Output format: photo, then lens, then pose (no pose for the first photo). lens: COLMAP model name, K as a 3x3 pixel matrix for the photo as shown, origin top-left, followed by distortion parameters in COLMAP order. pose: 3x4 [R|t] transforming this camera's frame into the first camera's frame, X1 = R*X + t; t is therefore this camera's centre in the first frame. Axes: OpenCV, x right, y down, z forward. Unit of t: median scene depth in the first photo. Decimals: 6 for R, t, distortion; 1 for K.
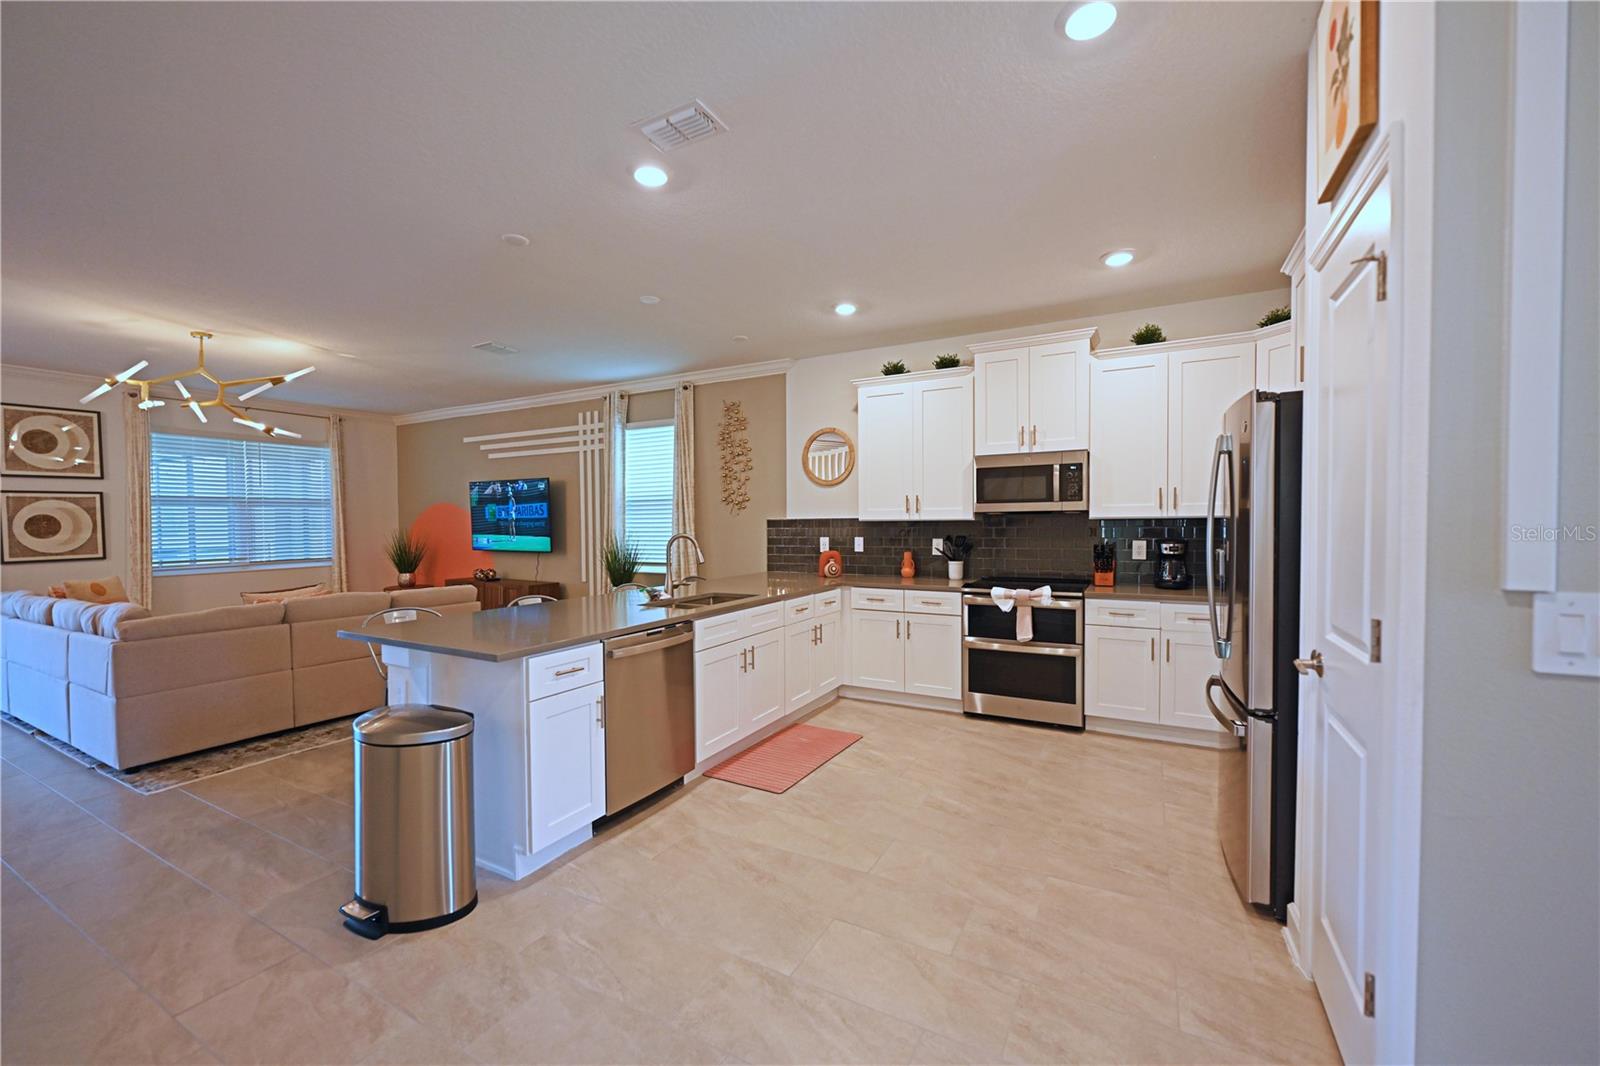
lens RADIAL K [[633.3, 0, 798.4], [0, 633.3, 537.0], [0, 0, 1]] dist [0.001209, -0.000611]
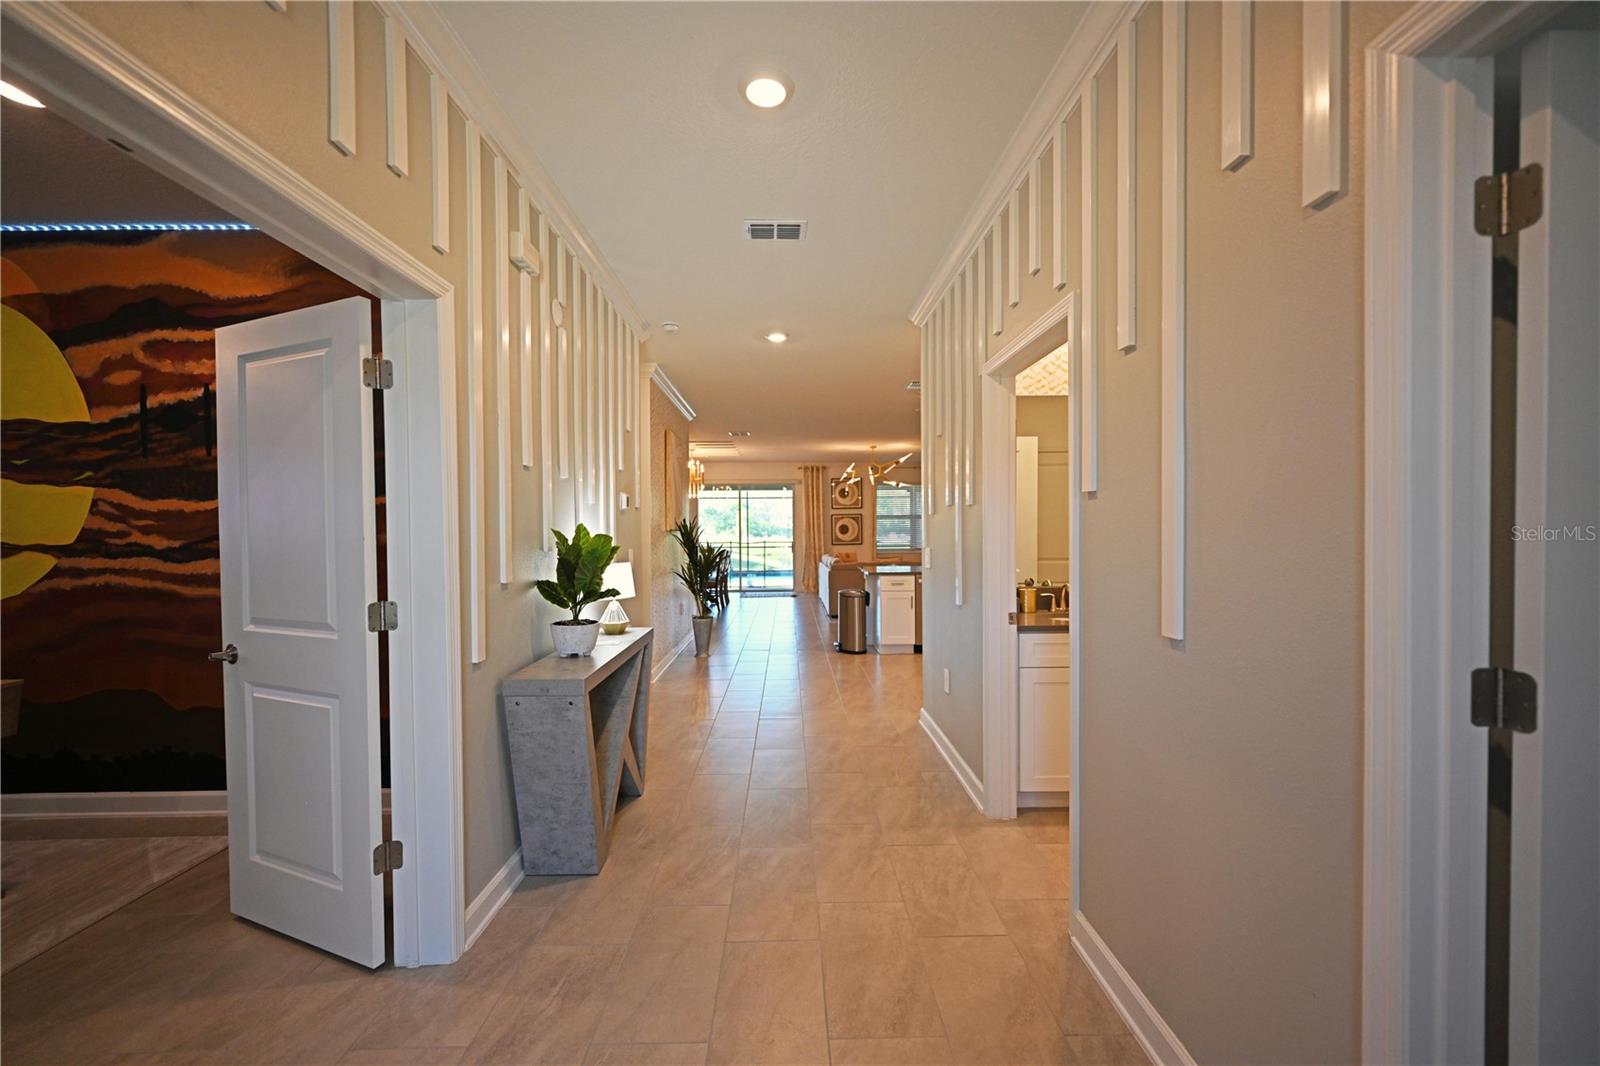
lens RADIAL K [[633.3, 0, 794.0], [0, 633.3, 537.1], [0, 0, 1]] dist [0.001209, -0.000611]
pose [[0.487535, 0.013120, -0.873005, 0.944299], [-0.020709, 0.999780, 0.003461, 0.009347], [0.872858, 0.016392, 0.487699, -0.380229]]
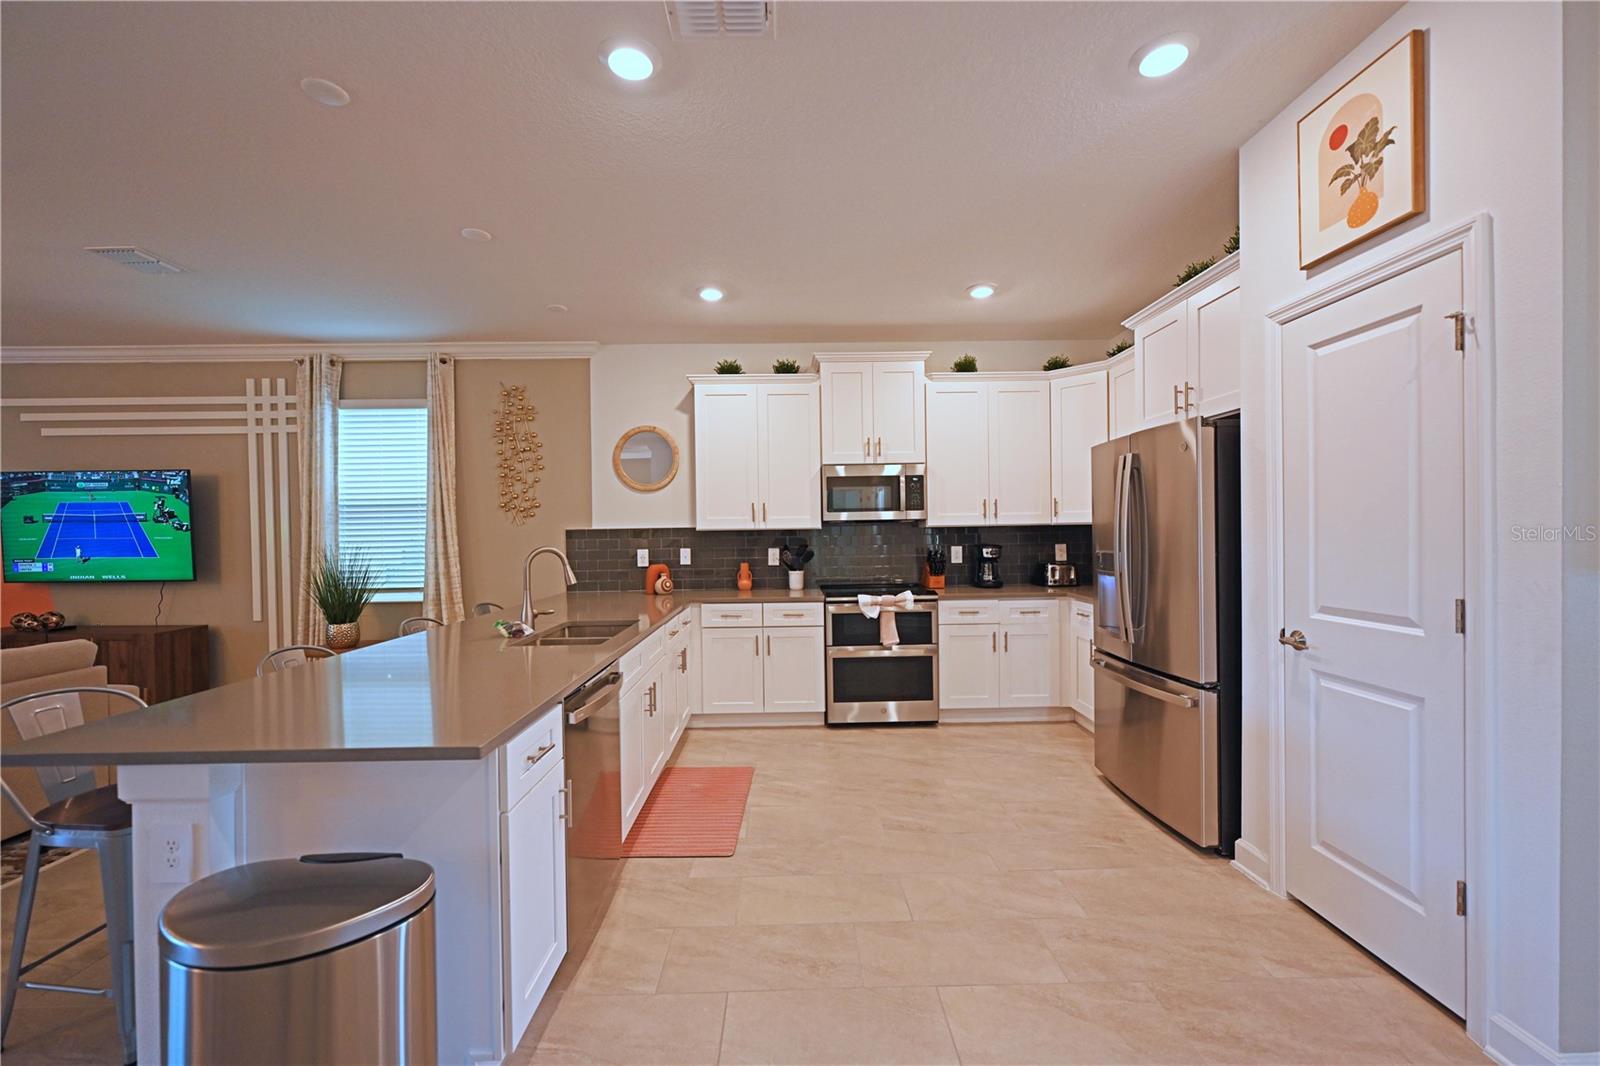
lens RADIAL K [[633.3, 0, 797.2], [0, 633.3, 536.4], [0, 0, 1]] dist [0.001209, -0.000611]
pose [[0.871530, -0.009745, 0.490246, -0.233836], [0.019436, 0.999703, -0.014680, -0.000796], [-0.489958, 0.022322, 0.871460, 0.145282]]
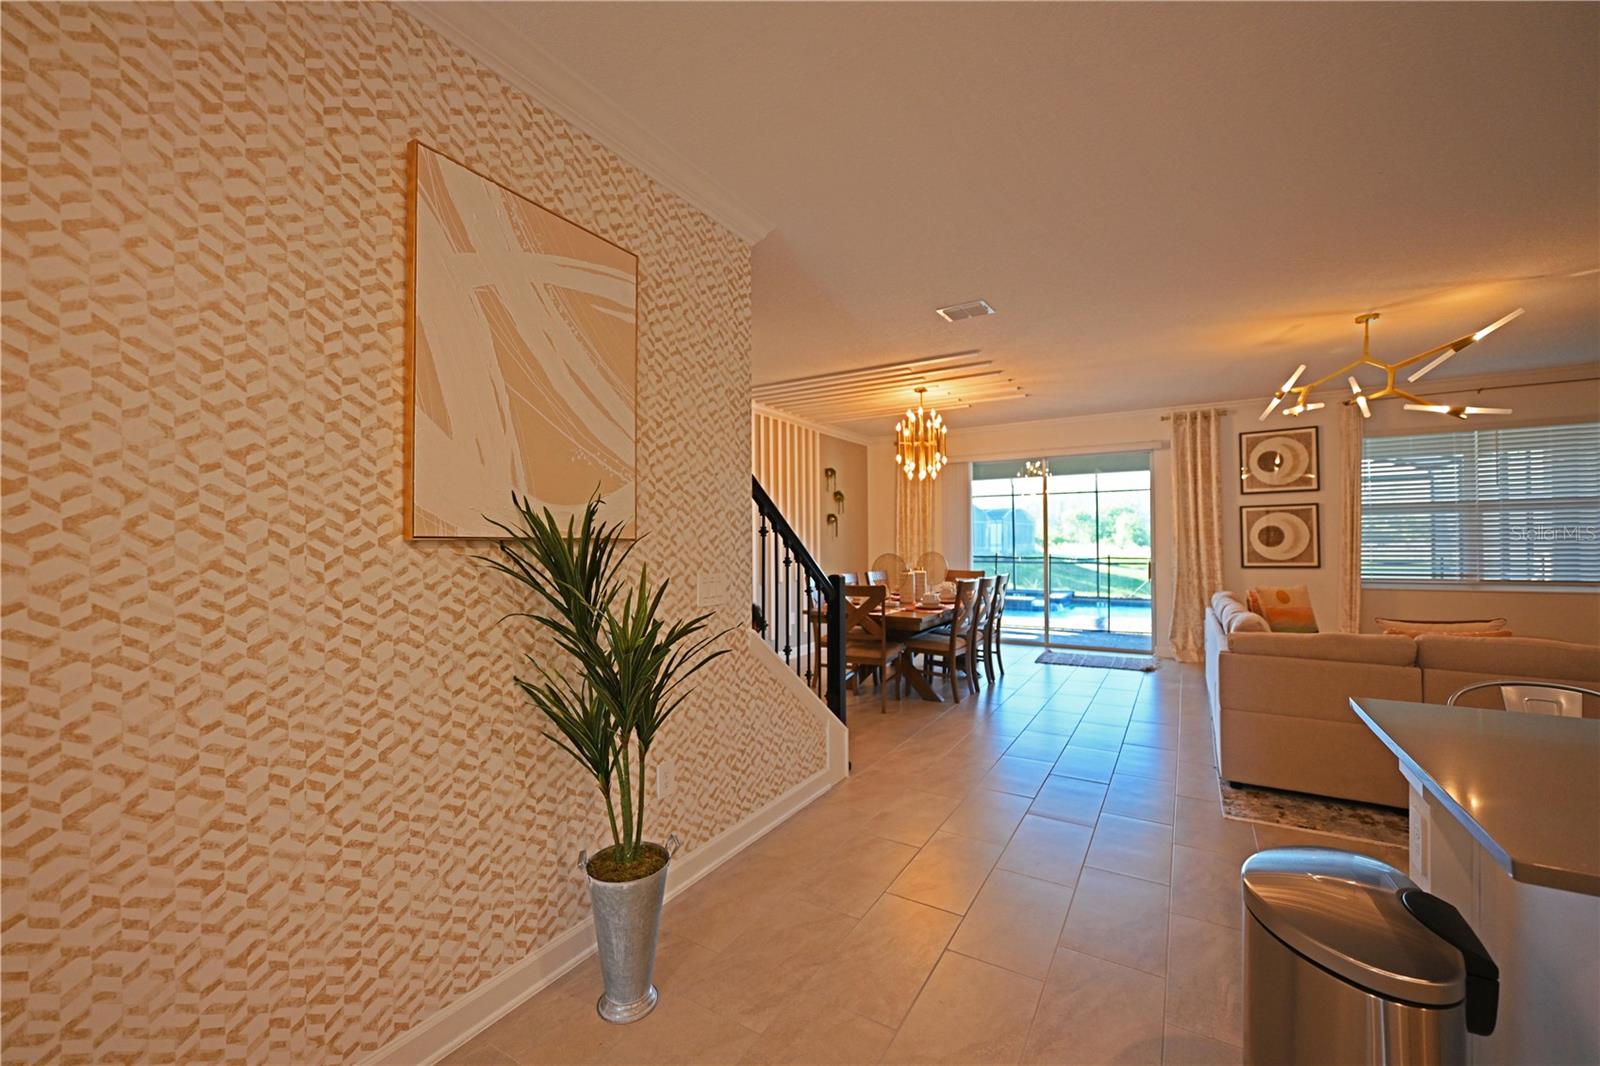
lens RADIAL K [[633.3, 0, 801.3], [0, 633.3, 540.2], [0, 0, 1]] dist [0.001209, -0.000611]
pose [[-0.049107, 0.005816, -0.998777, -0.027368], [-0.015059, 0.999865, 0.006563, -0.005678], [0.998680, 0.015363, -0.049013, 0.264706]]
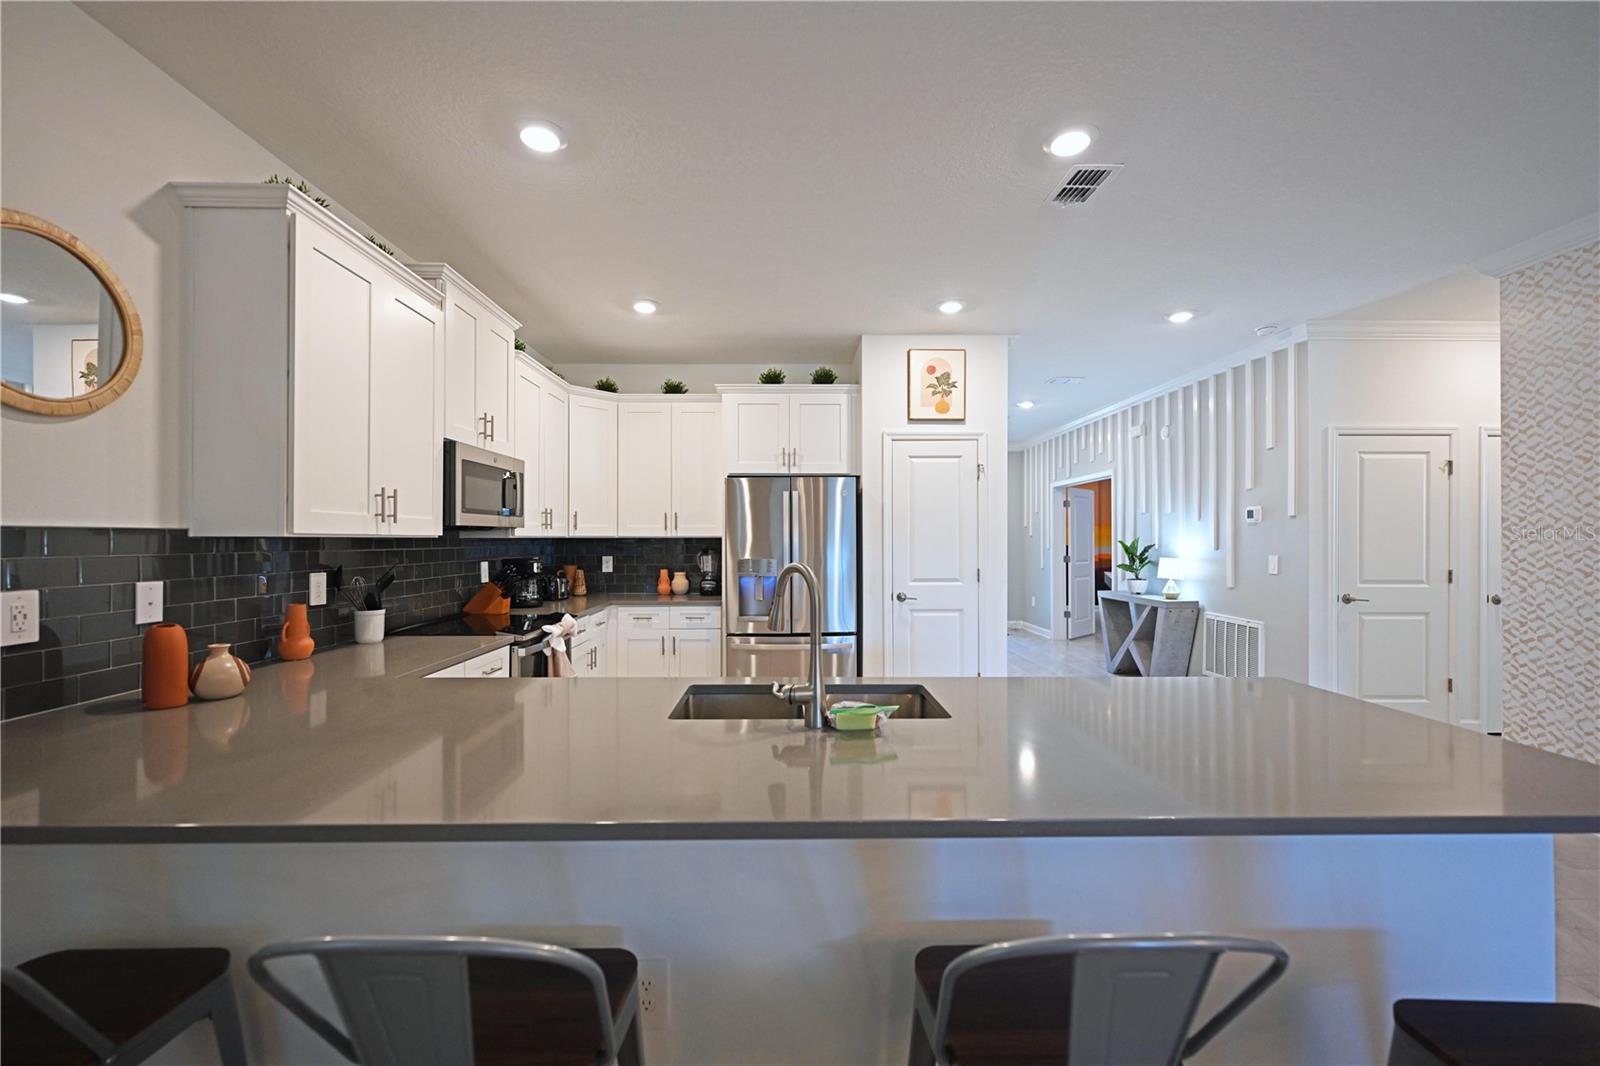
lens RADIAL K [[633.3, 0, 795.0], [0, 633.3, 541.8], [0, 0, 1]] dist [0.001209, -0.000611]
pose [[-0.489584, 0.004432, 0.871945, -0.434872], [0.023307, 0.999696, 0.008005, -0.018440], [-0.871644, 0.024241, -0.489539, 0.958926]]
